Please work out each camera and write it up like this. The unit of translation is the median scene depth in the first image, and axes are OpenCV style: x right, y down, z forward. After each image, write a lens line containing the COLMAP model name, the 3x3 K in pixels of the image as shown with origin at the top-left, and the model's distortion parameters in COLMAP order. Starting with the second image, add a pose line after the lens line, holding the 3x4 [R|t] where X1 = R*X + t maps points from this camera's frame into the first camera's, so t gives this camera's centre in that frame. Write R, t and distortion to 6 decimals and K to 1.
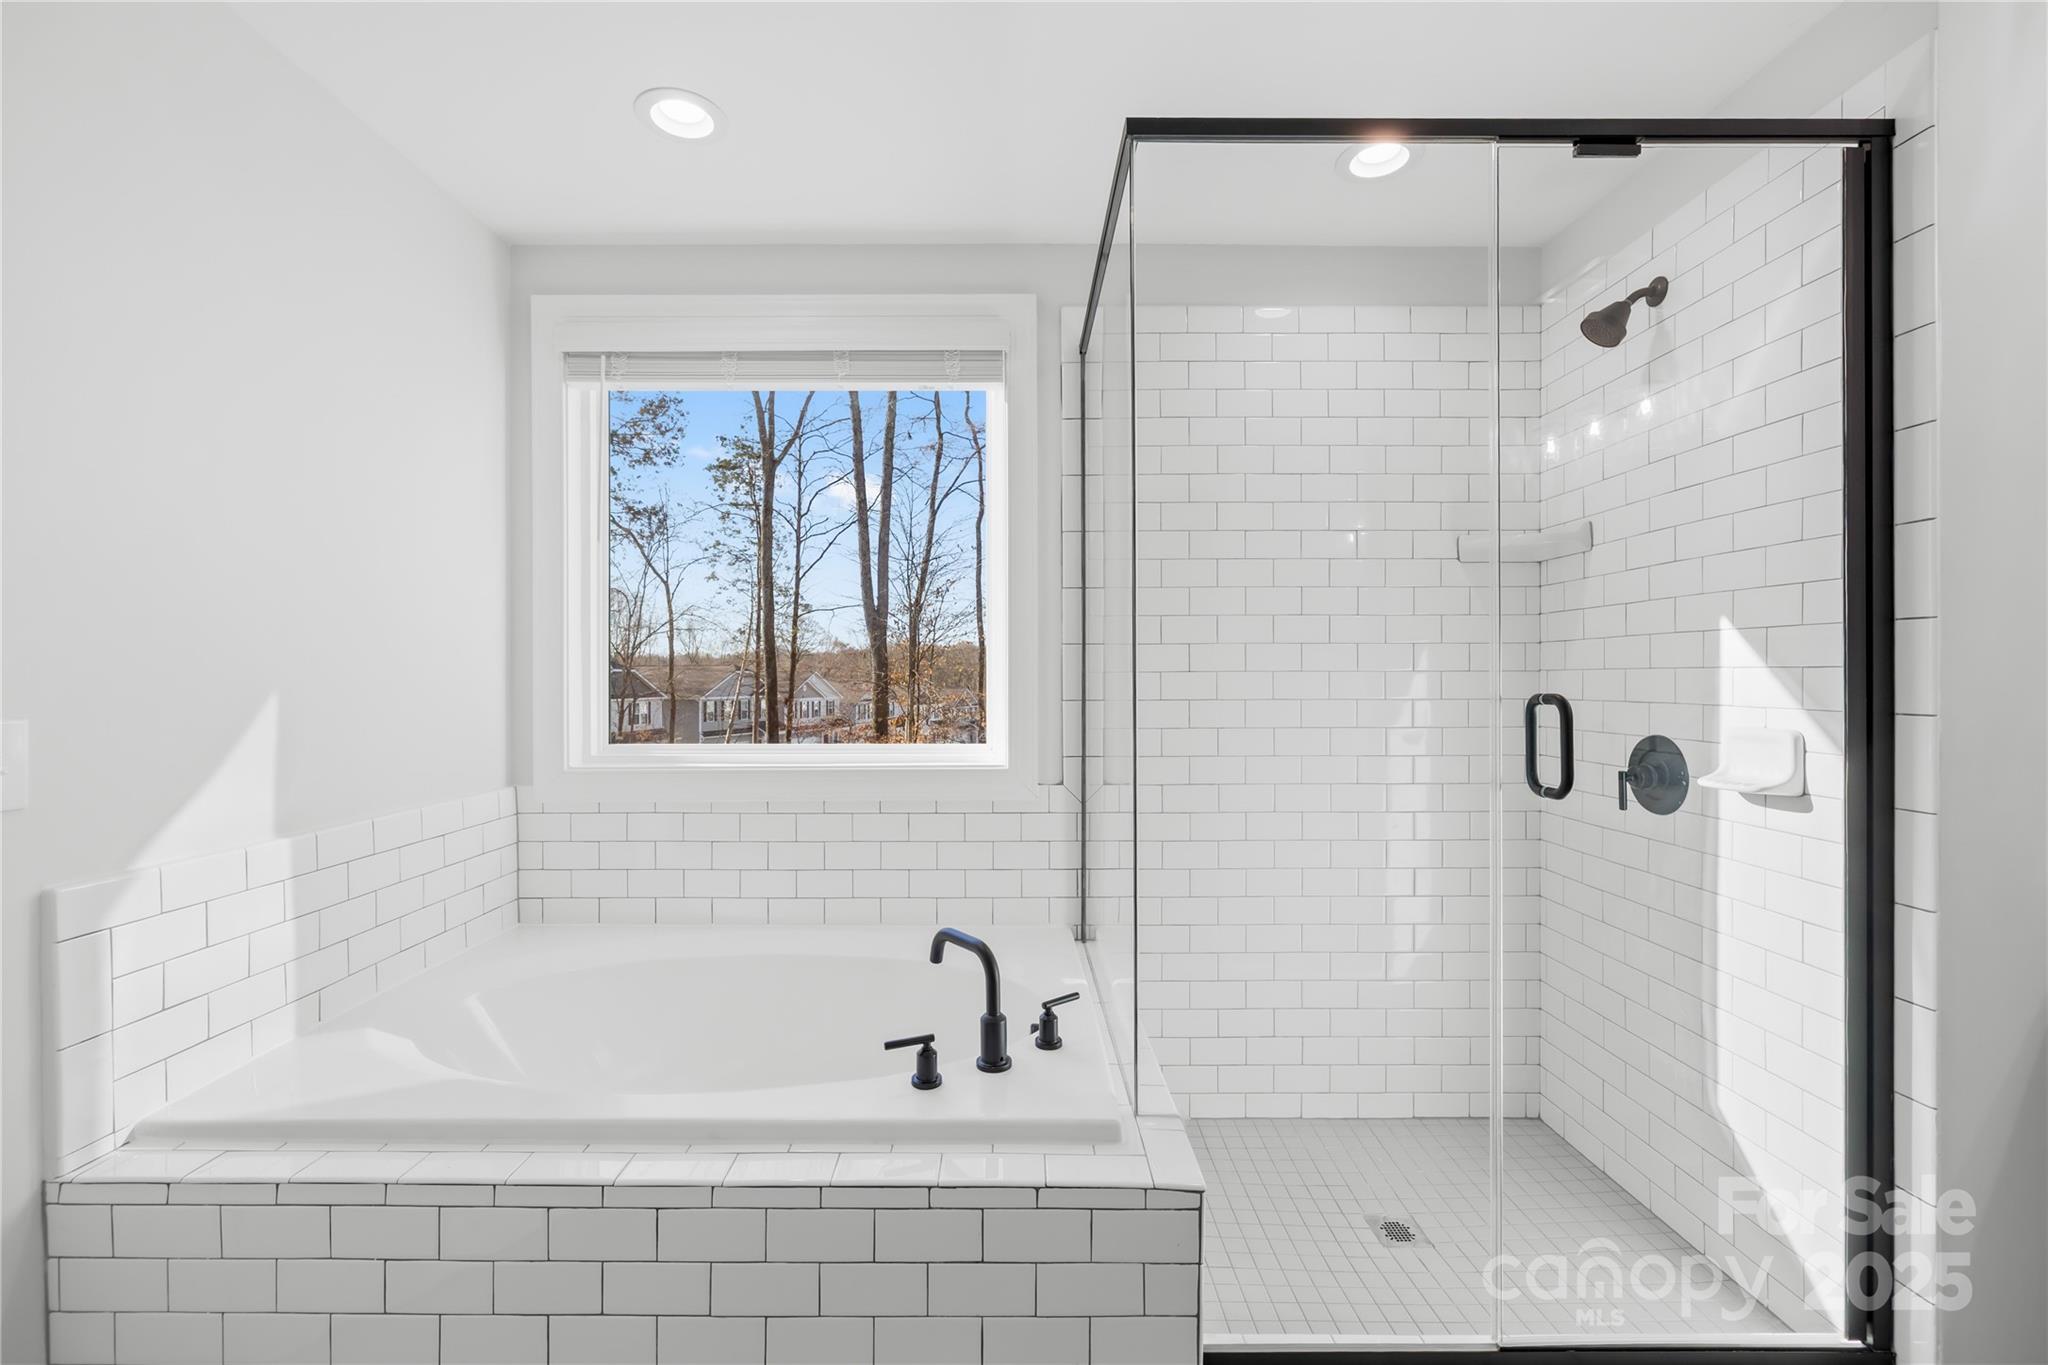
lens RADIAL K [[886.3, 0, 1025.2], [0, 886.3, 684.2], [0, 0, 1]] dist [-0.001192, 0.000362]
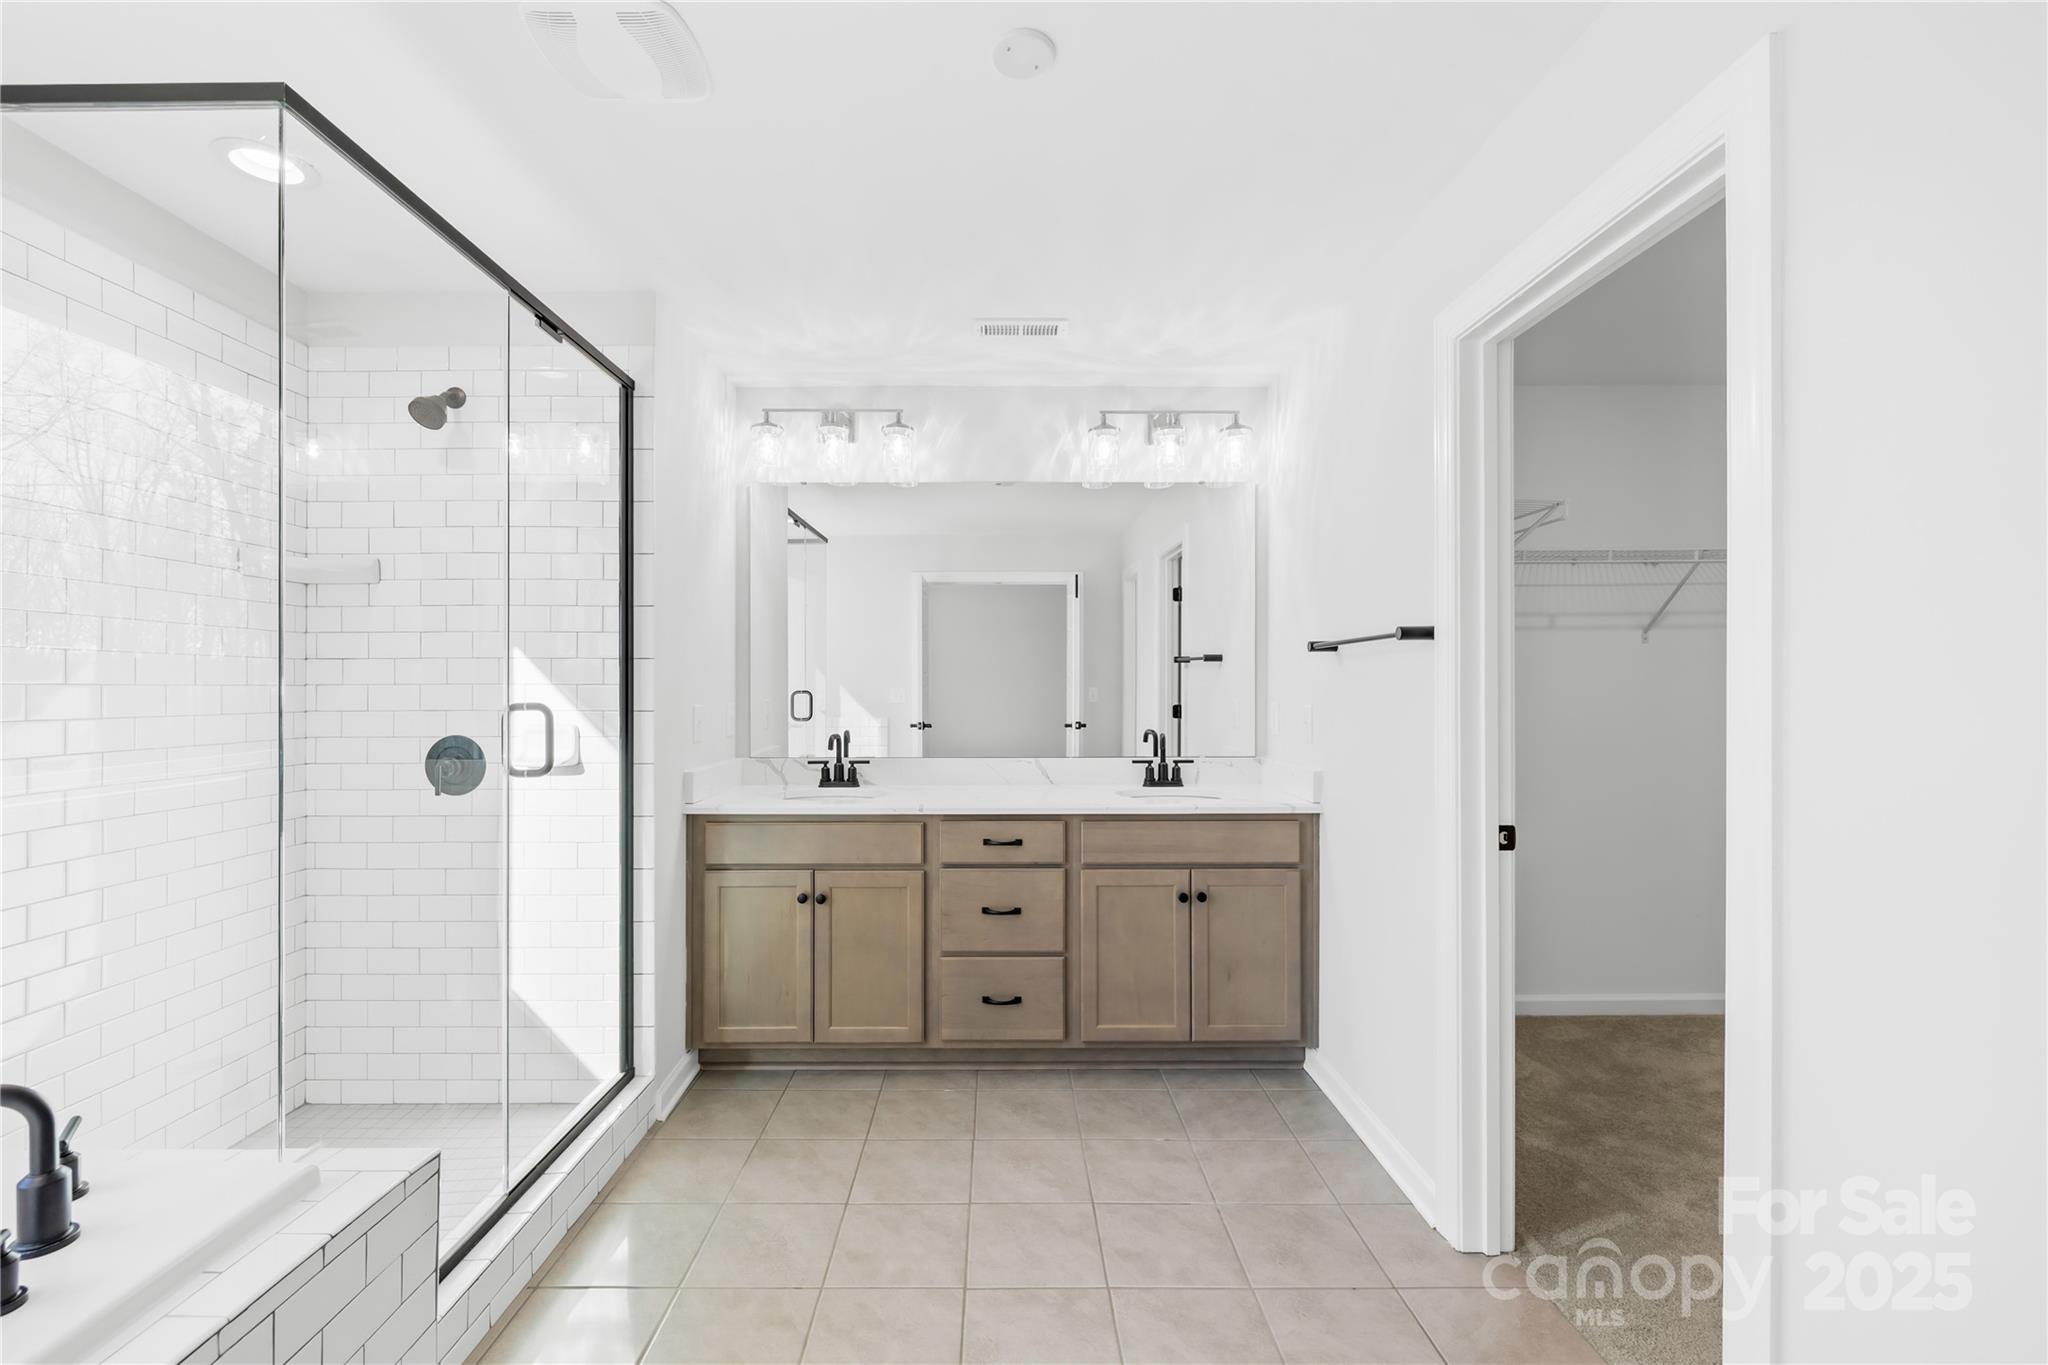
lens RADIAL K [[886.3, 0, 1009.9], [0, 886.3, 693.4], [0, 0, 1]] dist [-0.001192, 0.000362]
pose [[-0.020398, -0.002654, 0.999788, -0.701865], [0.009232, 0.999953, 0.002843, -0.000483], [-0.999749, 0.009289, -0.020373, 0.230948]]
